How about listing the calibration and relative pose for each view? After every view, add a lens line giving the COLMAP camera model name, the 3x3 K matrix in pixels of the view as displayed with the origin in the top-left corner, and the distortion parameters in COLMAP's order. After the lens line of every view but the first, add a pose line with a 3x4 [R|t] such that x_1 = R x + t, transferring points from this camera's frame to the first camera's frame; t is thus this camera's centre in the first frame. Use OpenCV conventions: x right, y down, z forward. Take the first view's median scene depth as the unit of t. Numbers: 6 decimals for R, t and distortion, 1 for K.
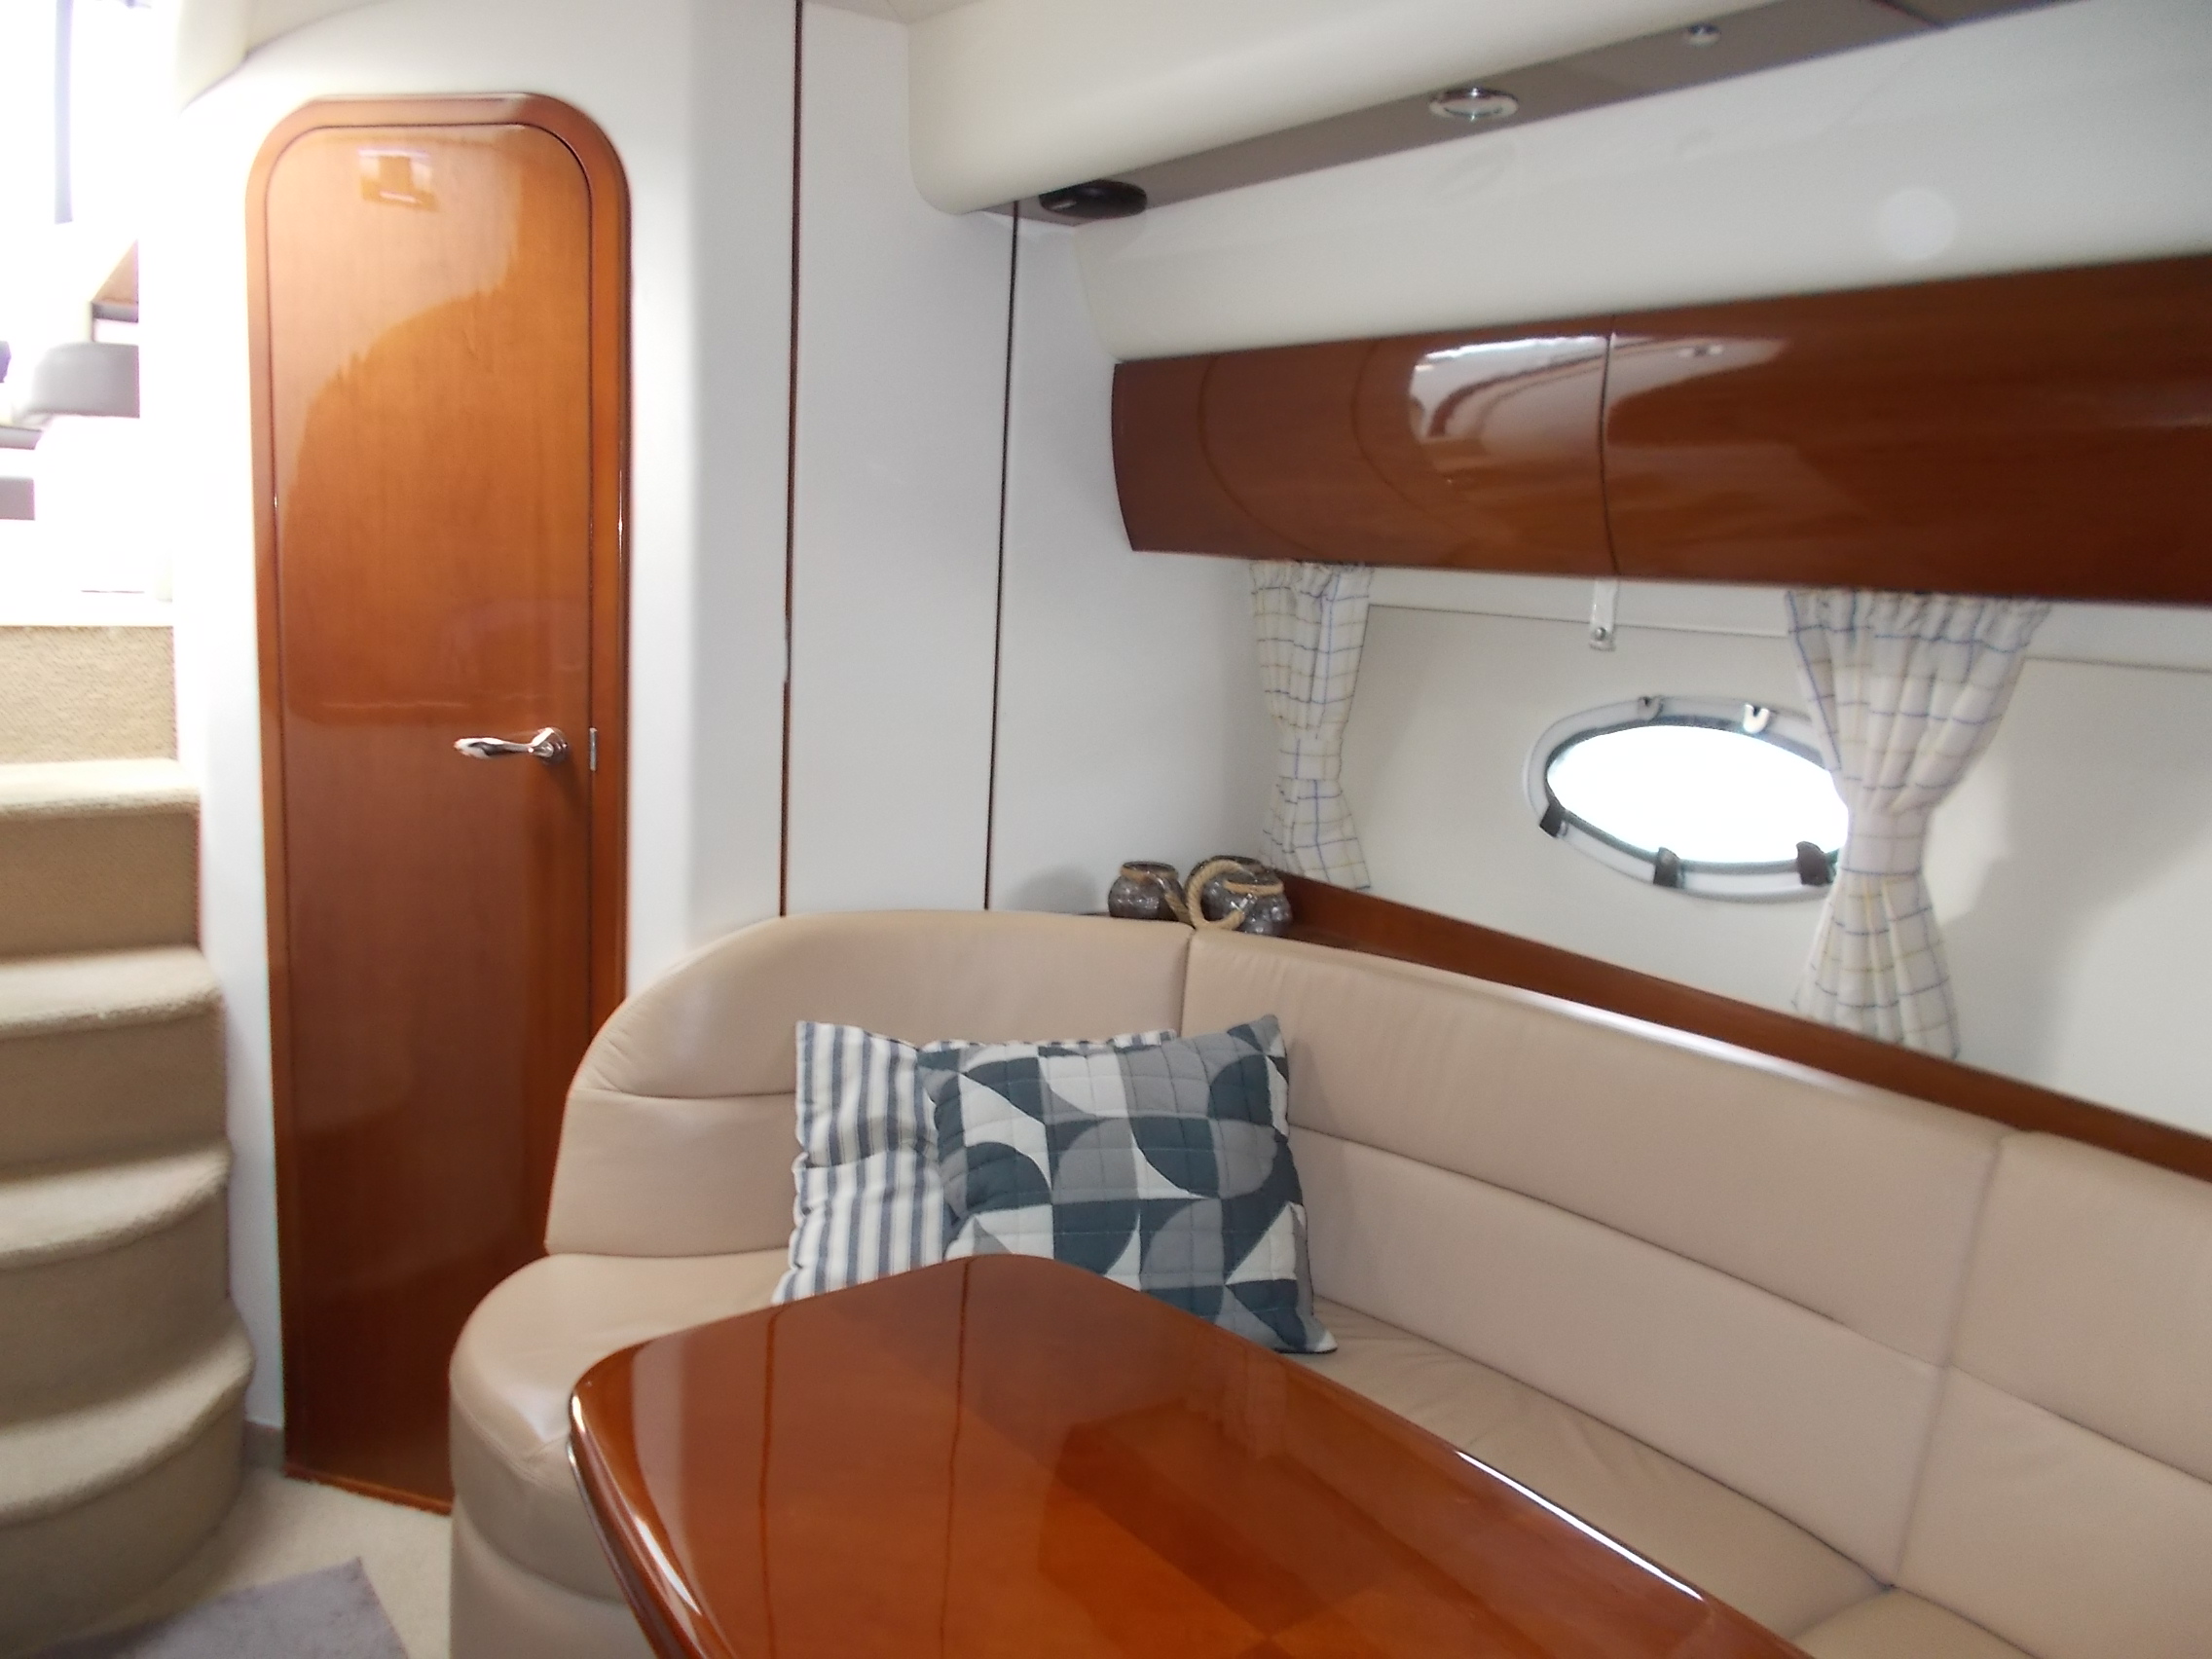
lens RADIAL K [[1689.1, 0, 1104.9], [0, 1689.1, 843.2], [0, 0, 1]] dist [0.012789, -0.023816]
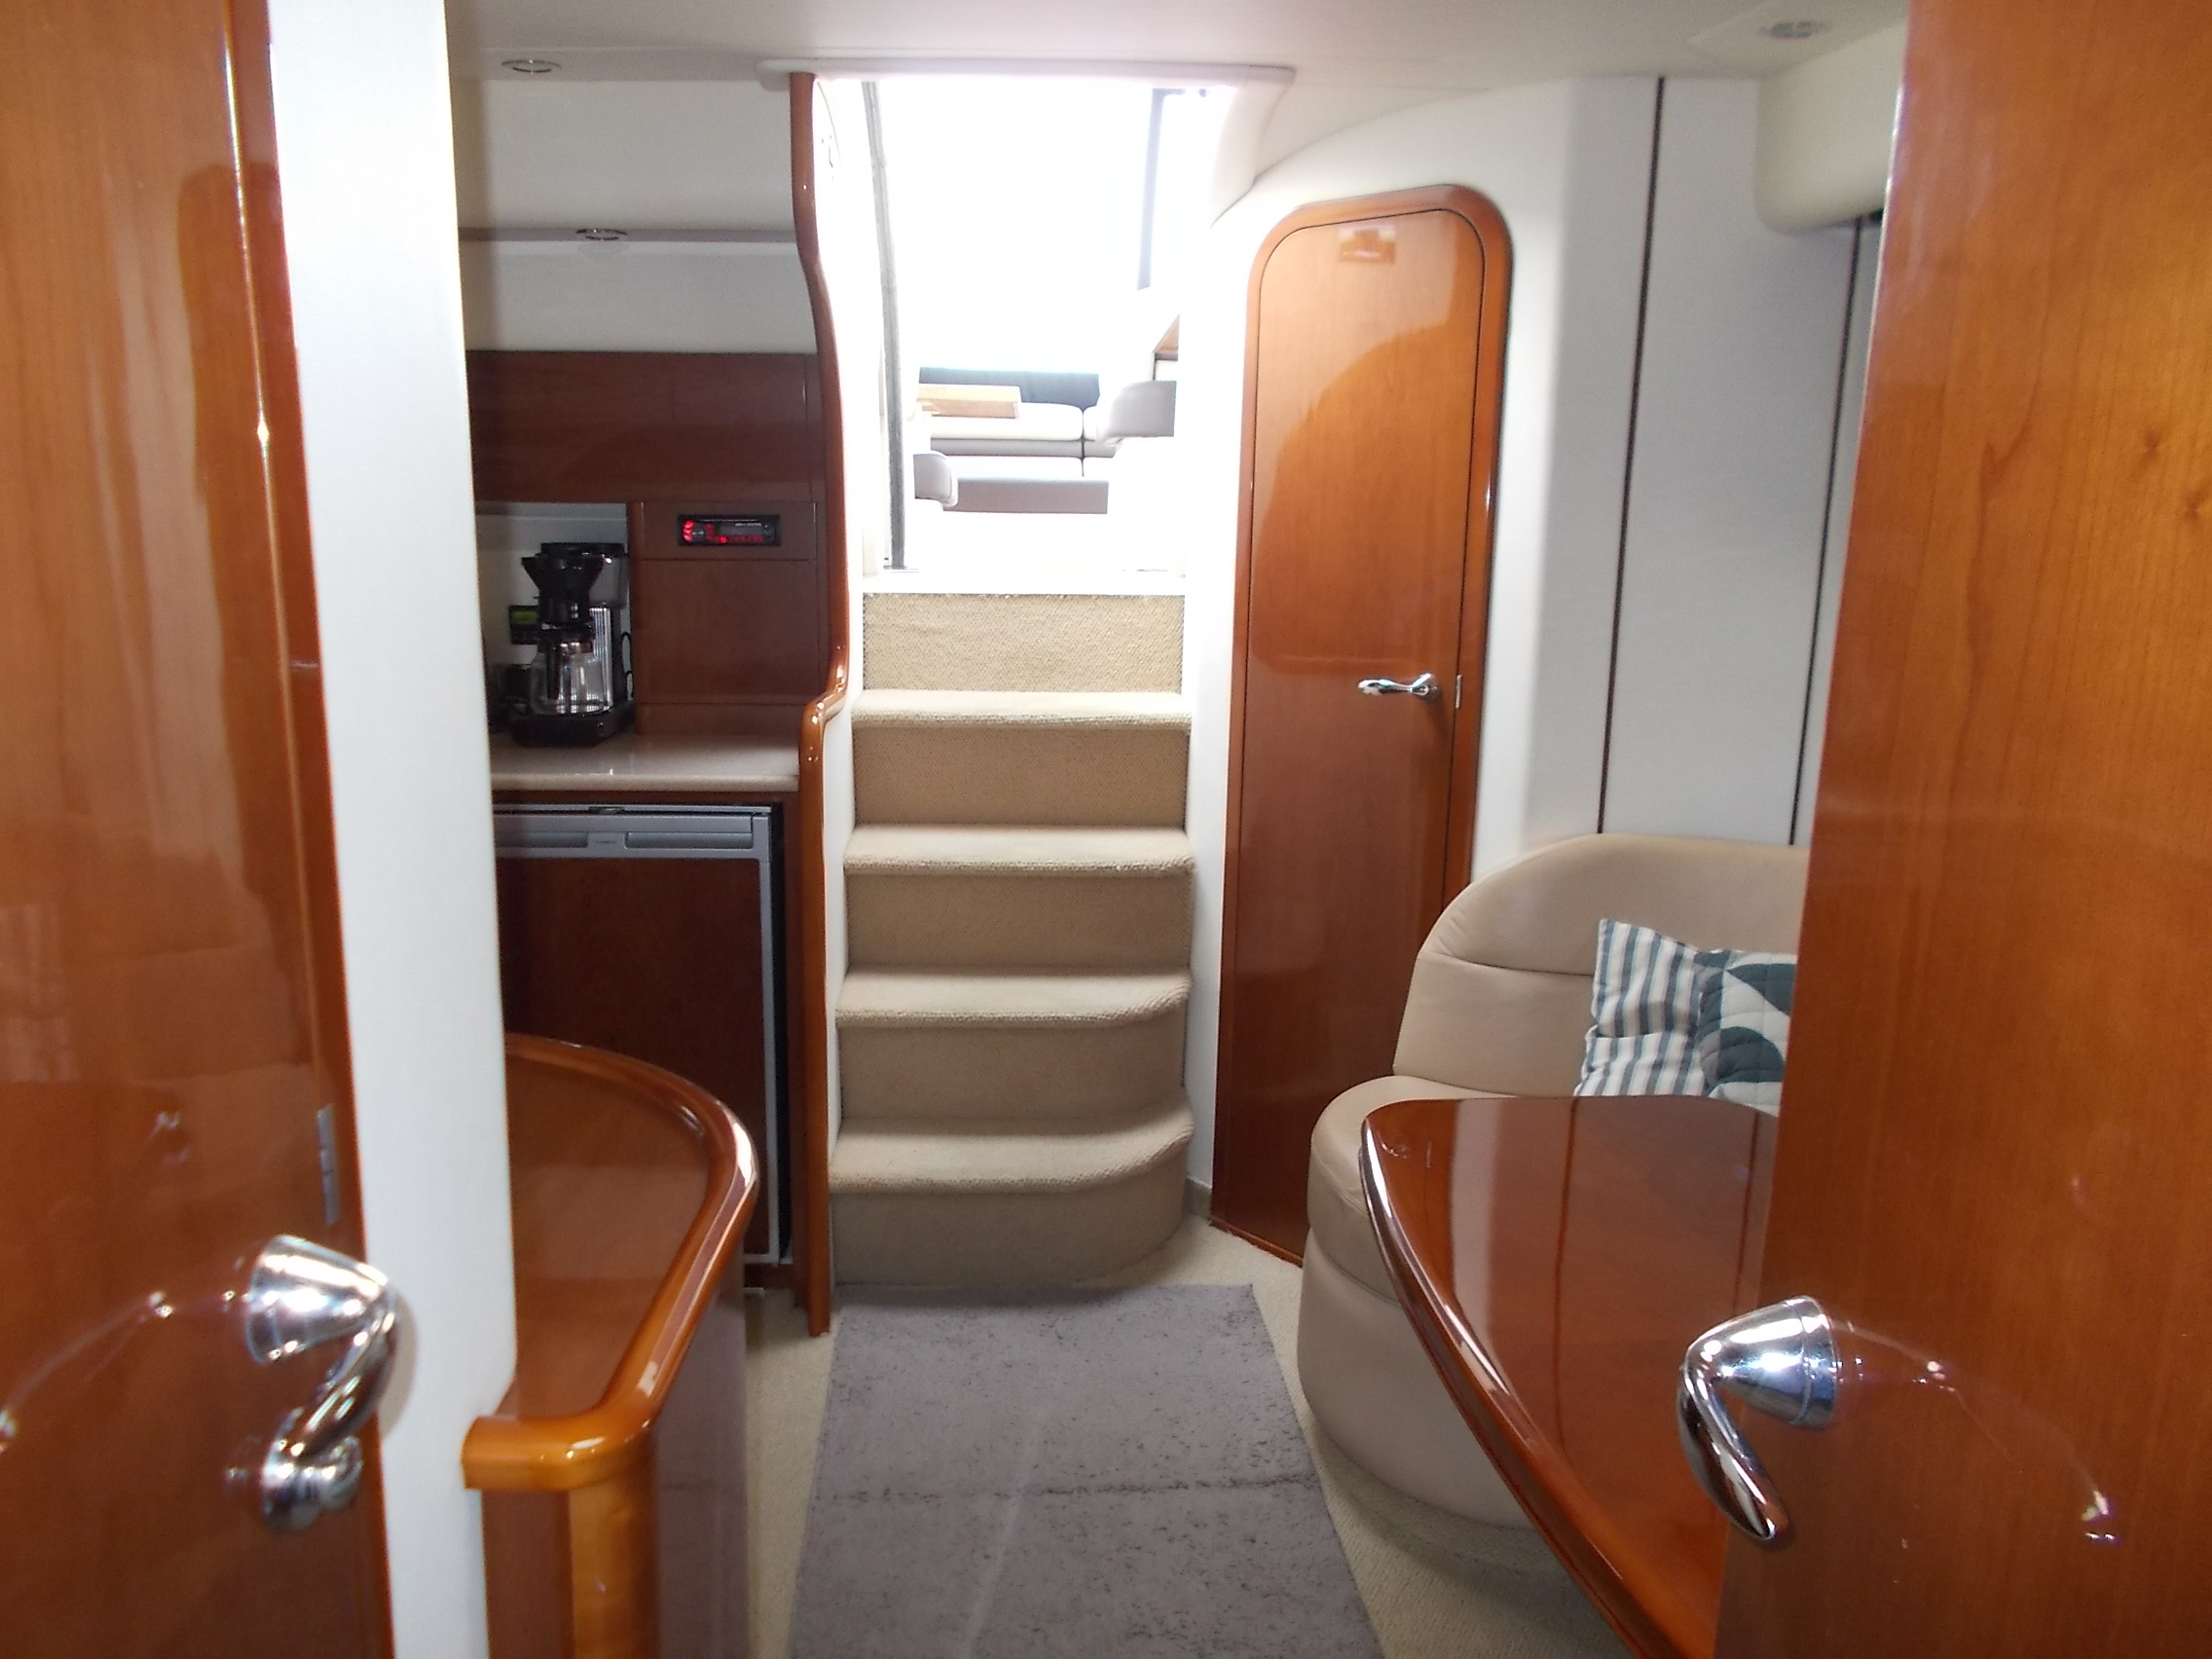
lens RADIAL K [[1690.0, 0, 1100.0], [0, 1690.0, 840.7], [0, 0, 1]] dist [-0.002810, 0.003003]
pose [[0.844689, 0.077617, -0.529601, 0.155985], [-0.070165, 0.996949, 0.034201, 0.032954], [0.530639, 0.008270, 0.847557, -0.229720]]
